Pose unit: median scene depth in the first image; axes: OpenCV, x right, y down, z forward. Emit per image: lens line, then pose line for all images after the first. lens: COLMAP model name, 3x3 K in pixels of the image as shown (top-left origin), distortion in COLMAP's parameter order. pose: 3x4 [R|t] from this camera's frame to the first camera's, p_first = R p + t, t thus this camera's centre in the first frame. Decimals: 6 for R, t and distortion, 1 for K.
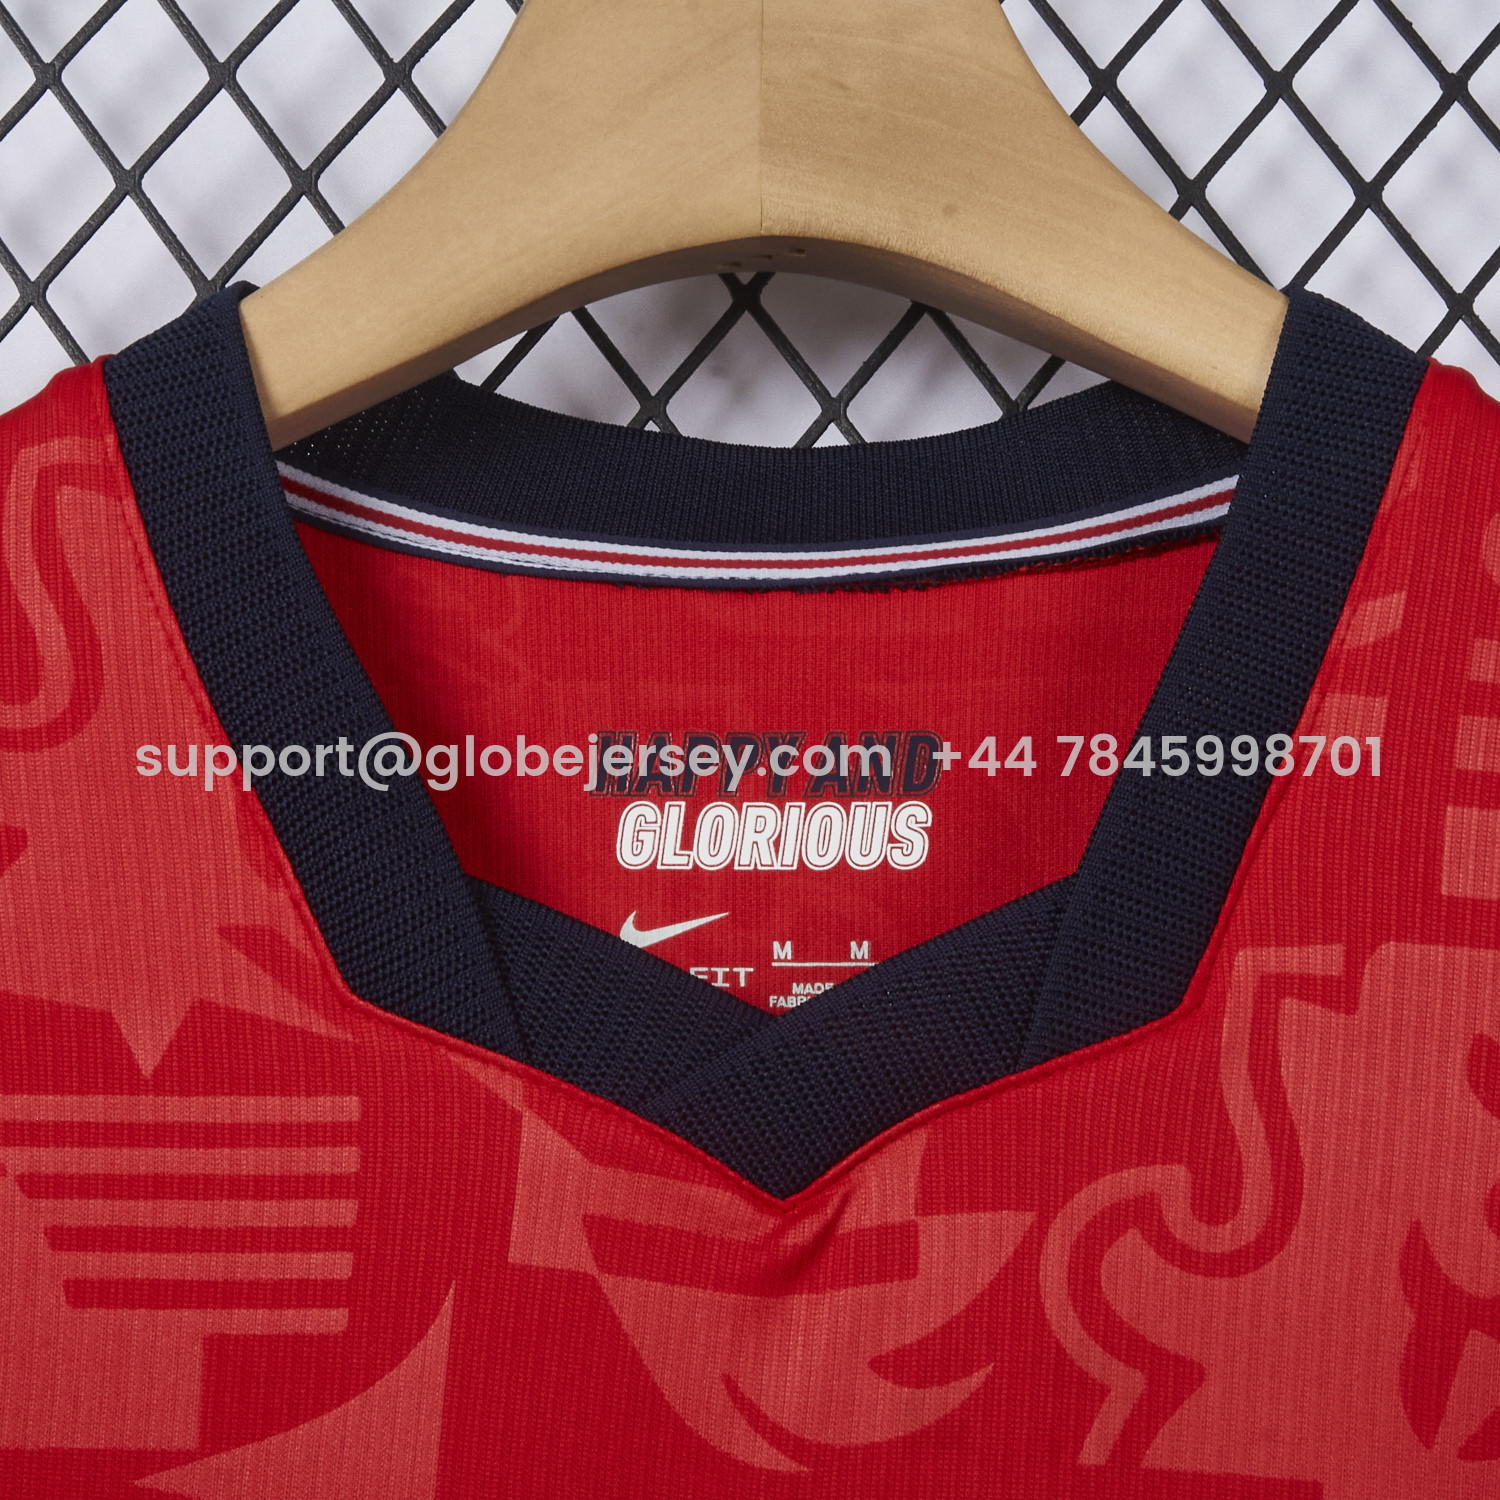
lens RADIAL K [[4004.7, 0, 753.5], [0, 4004.7, 750.1], [0, 0, 1]] dist [-0.112465, 0.000000]
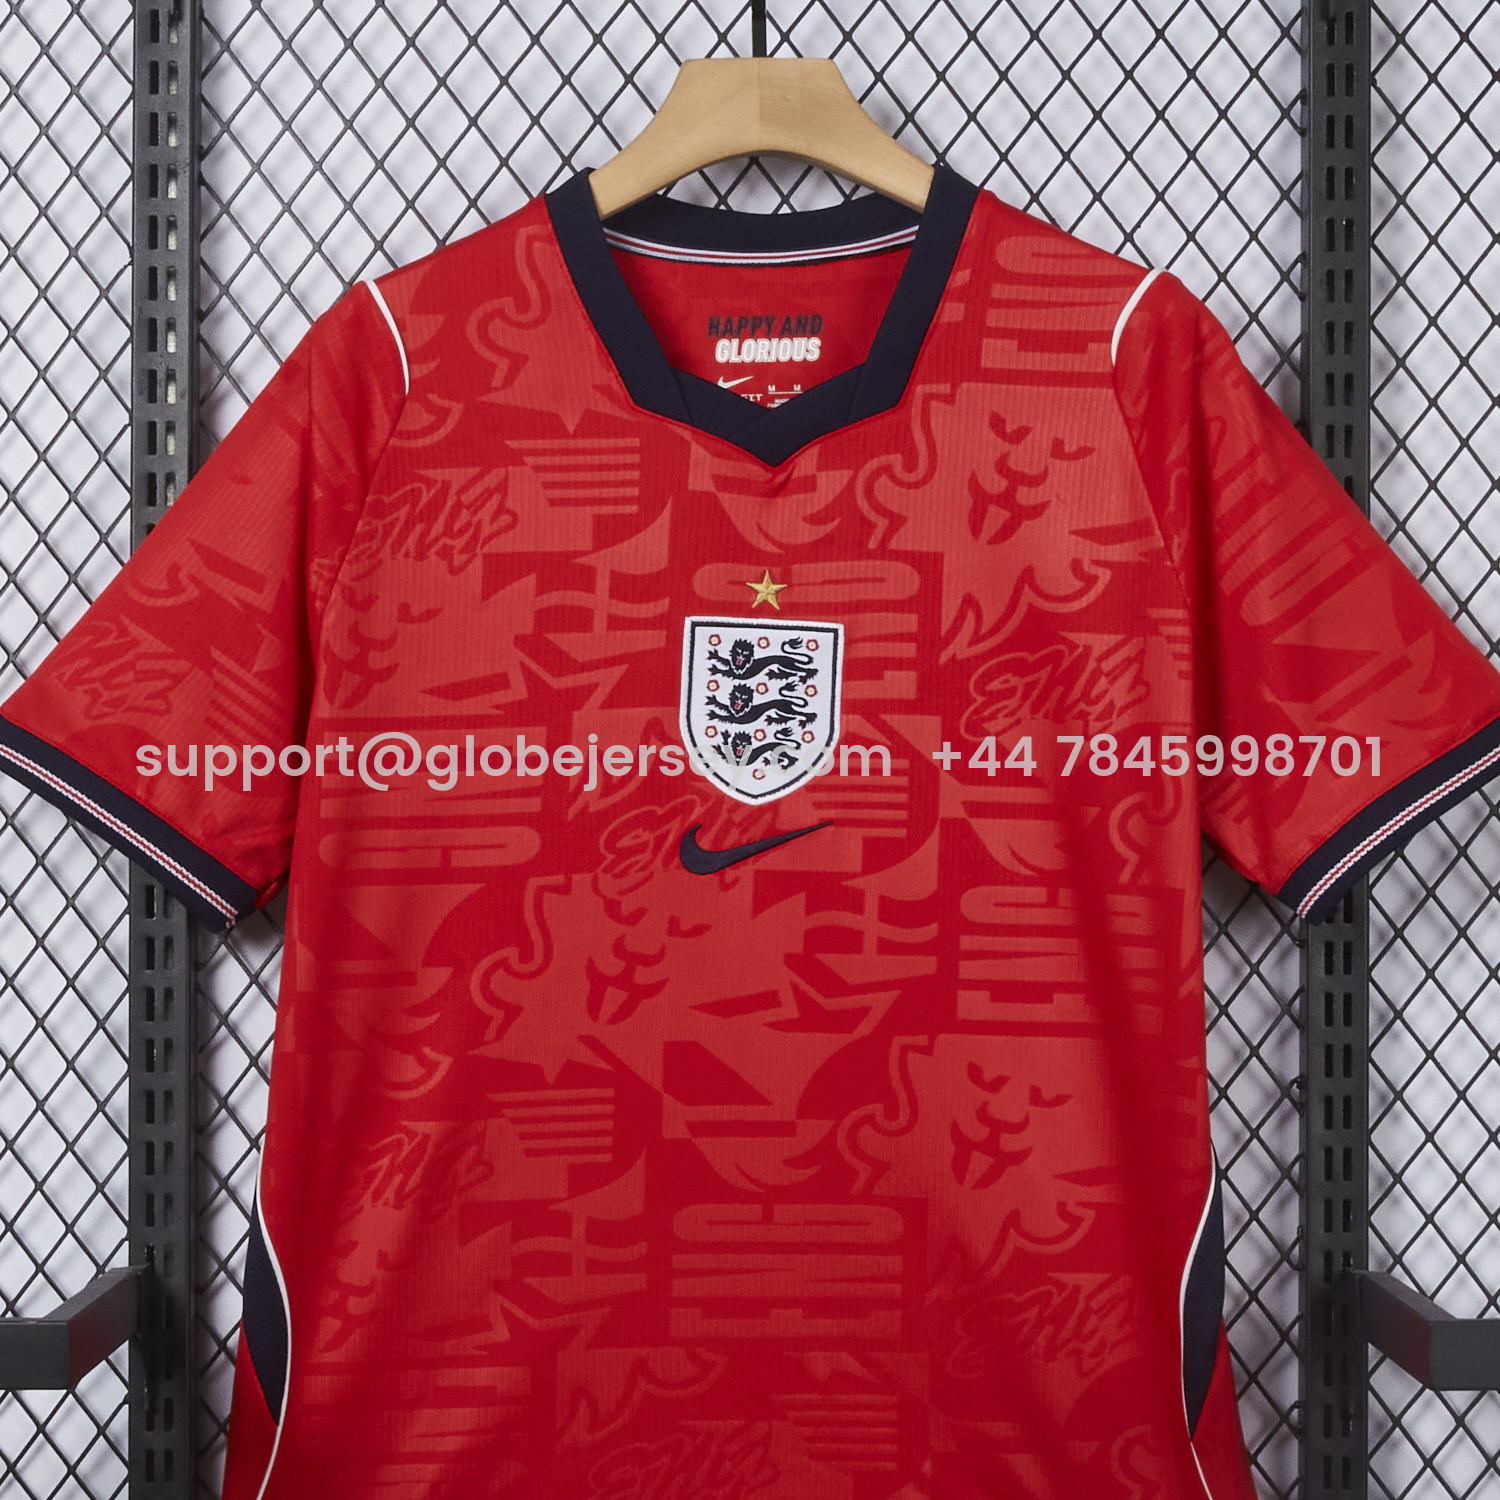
lens RADIAL K [[2951.6, 0, 751.8], [0, 2951.6, 745.7], [0, 0, 1]] dist [0.031423, 0.000000]
pose [[0.999754, -0.021128, 0.006802, -0.030635], [0.019625, 0.984576, 0.173854, -0.077452], [-0.010370, -0.173678, 0.984748, -1.332645]]
